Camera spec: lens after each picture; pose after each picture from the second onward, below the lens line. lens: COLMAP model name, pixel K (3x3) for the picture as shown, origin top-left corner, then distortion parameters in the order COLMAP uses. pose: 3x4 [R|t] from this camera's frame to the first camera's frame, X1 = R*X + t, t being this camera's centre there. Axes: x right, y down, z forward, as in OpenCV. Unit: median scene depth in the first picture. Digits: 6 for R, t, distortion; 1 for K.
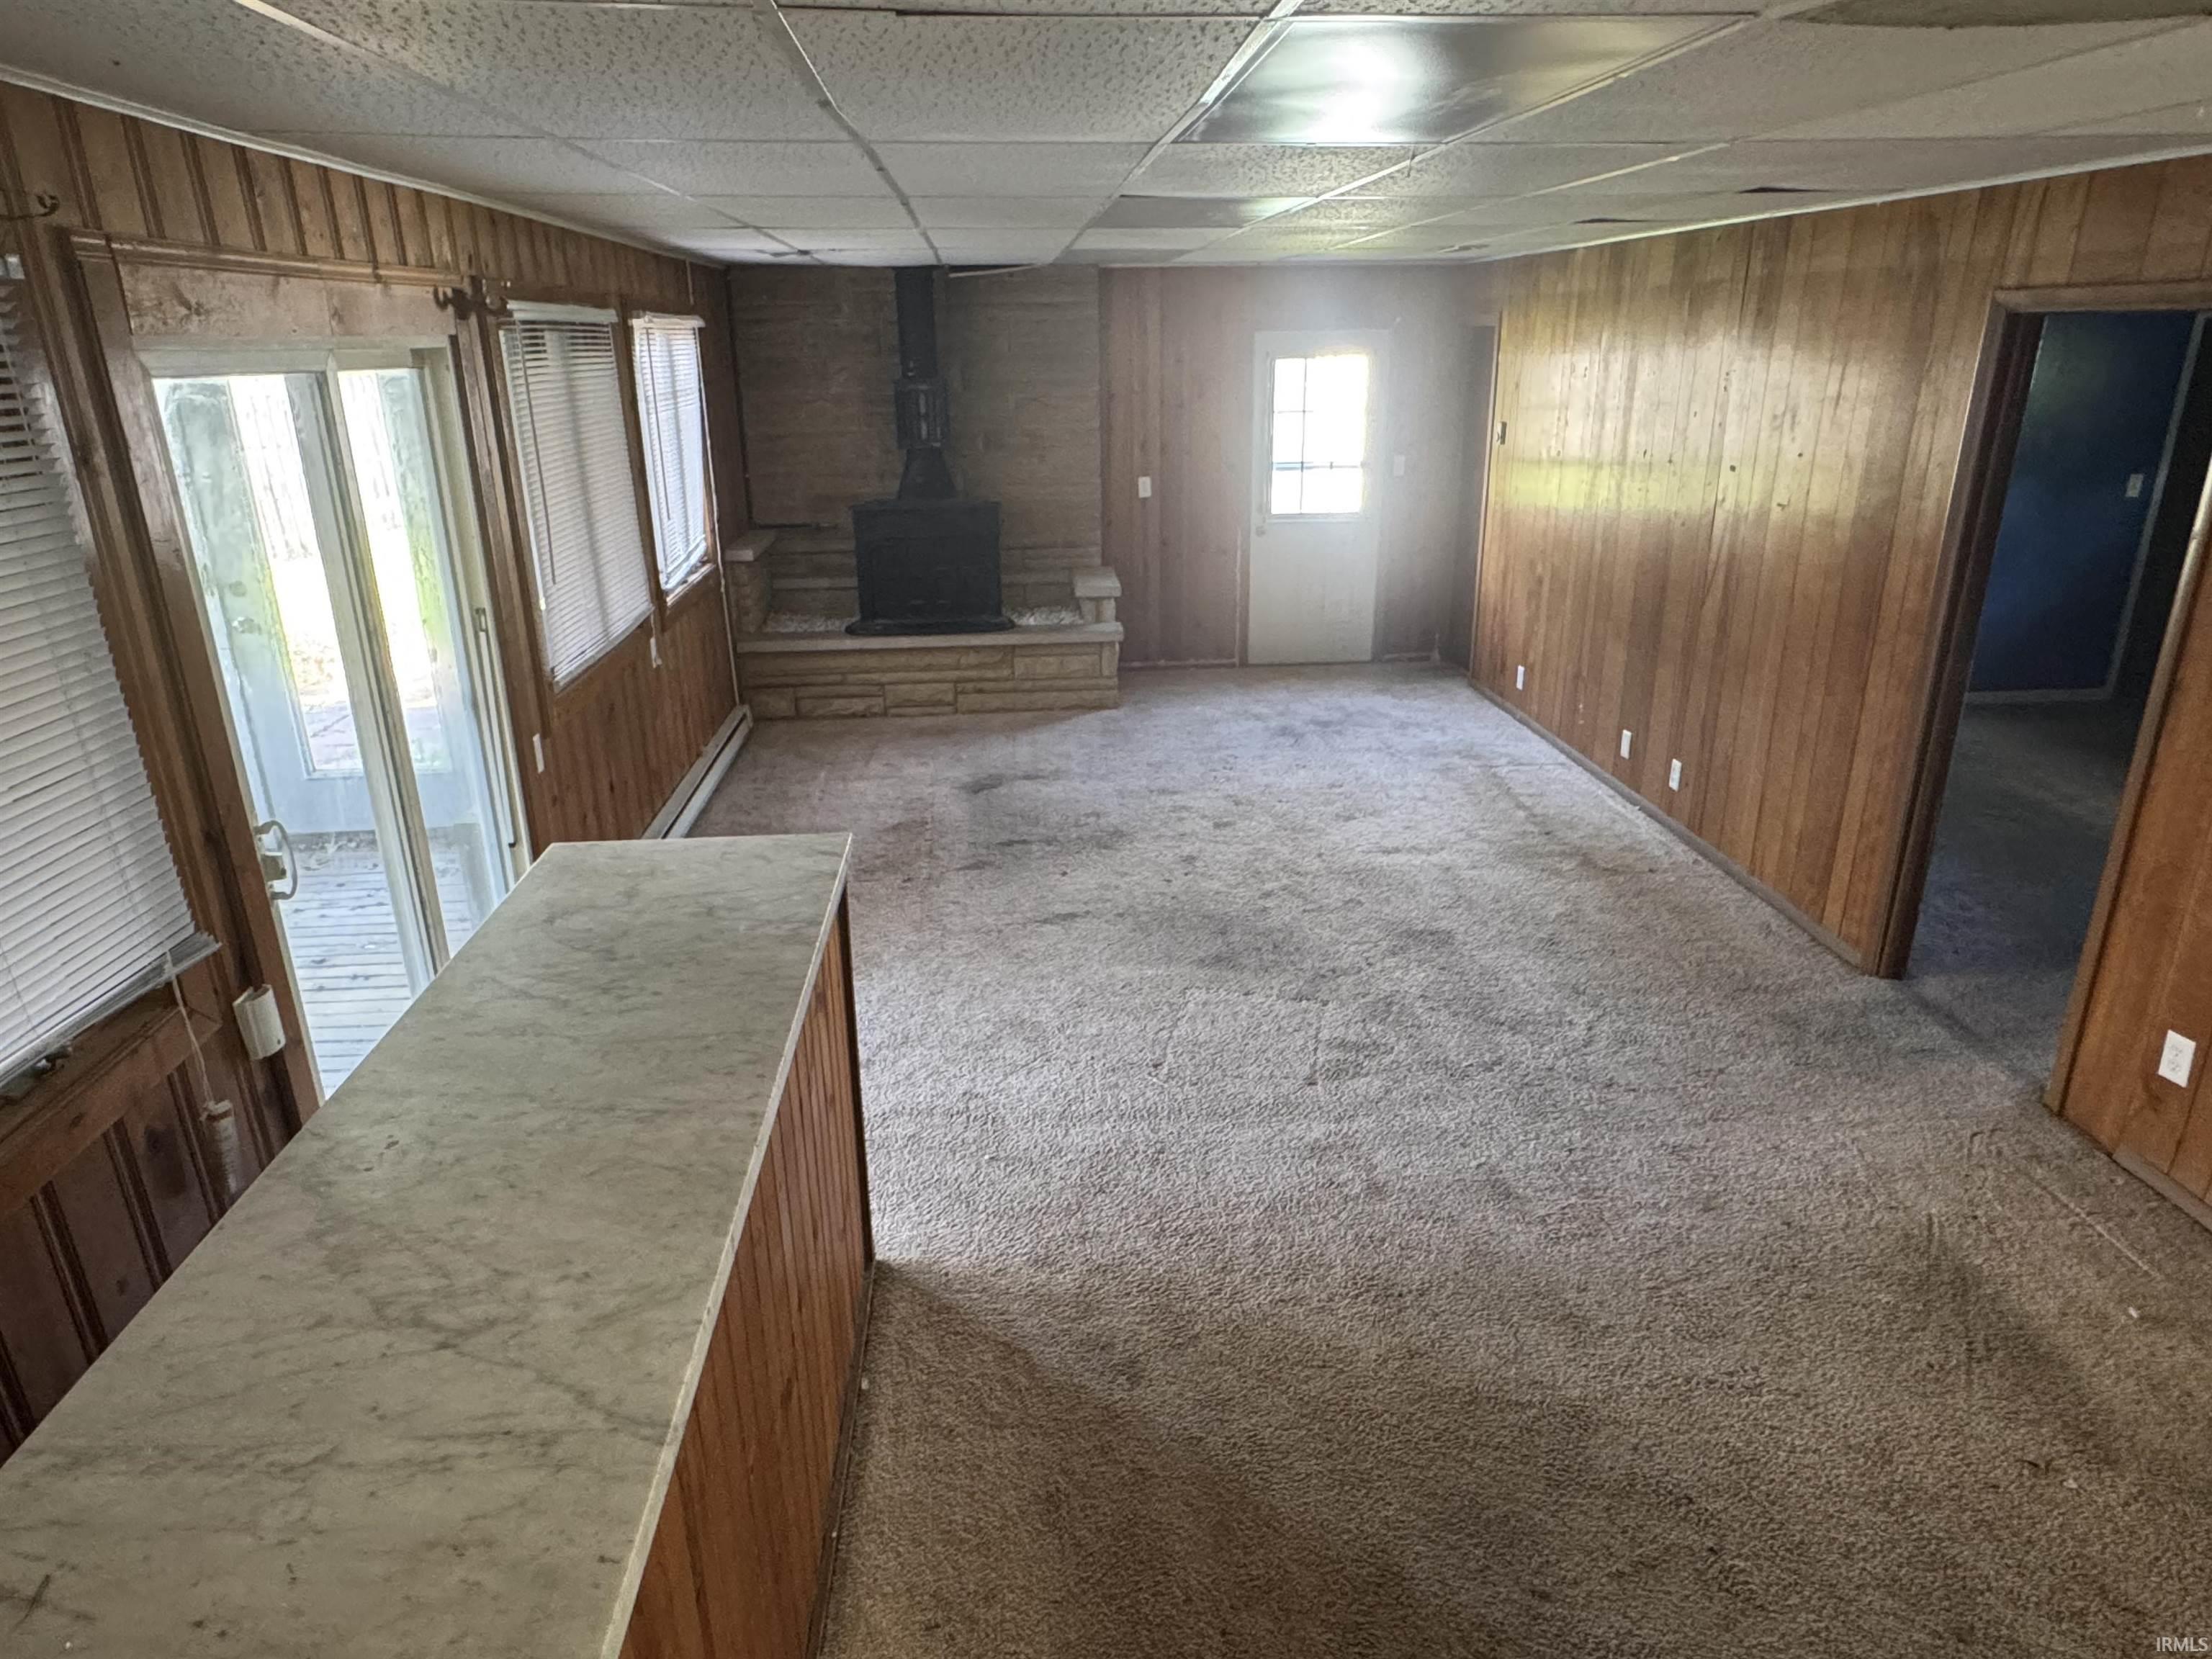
lens RADIAL K [[1361.4, 0, 1106.4], [0, 1361.4, 830.7], [0, 0, 1]] dist [-0.002082, -0.000219]
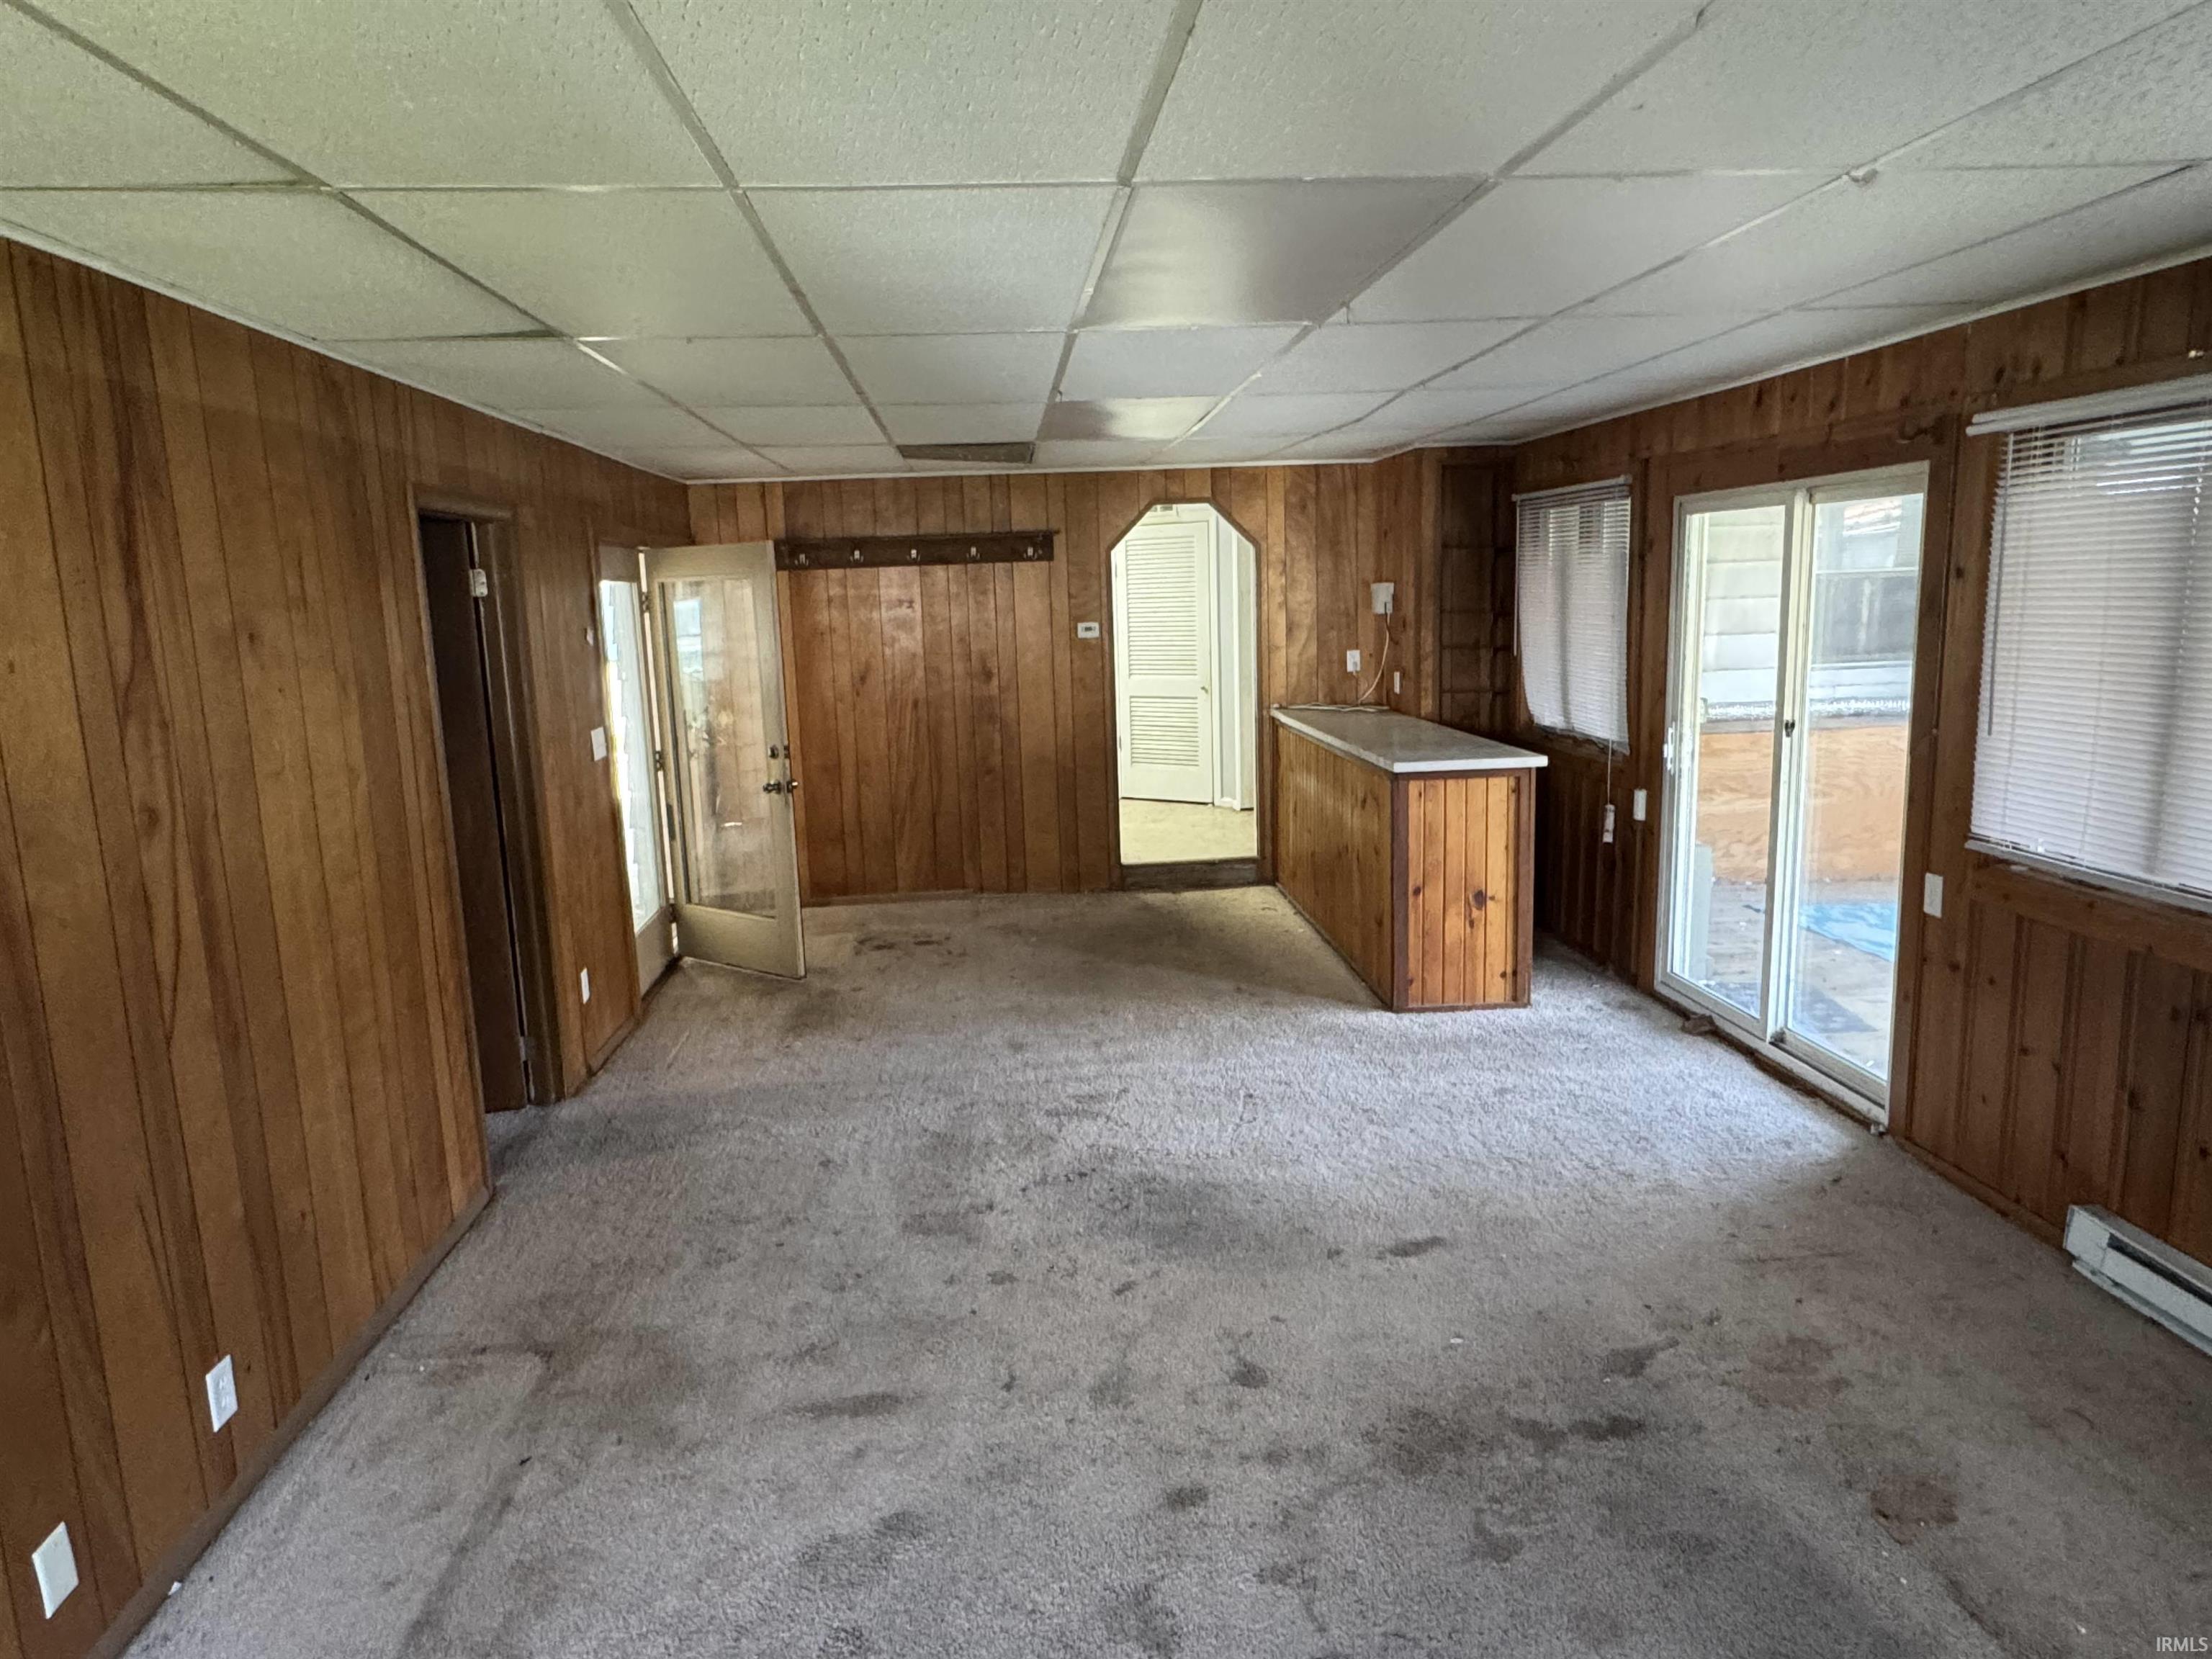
lens RADIAL K [[1361.4, 0, 1103.9], [0, 1361.4, 820.8], [0, 0, 1]] dist [-0.002082, -0.000219]
pose [[-0.998957, 0.045655, 0.001089, 0.121206], [0.040040, 0.864152, 0.501636, -0.504347], [0.021961, 0.501156, -0.865078, 1.523668]]
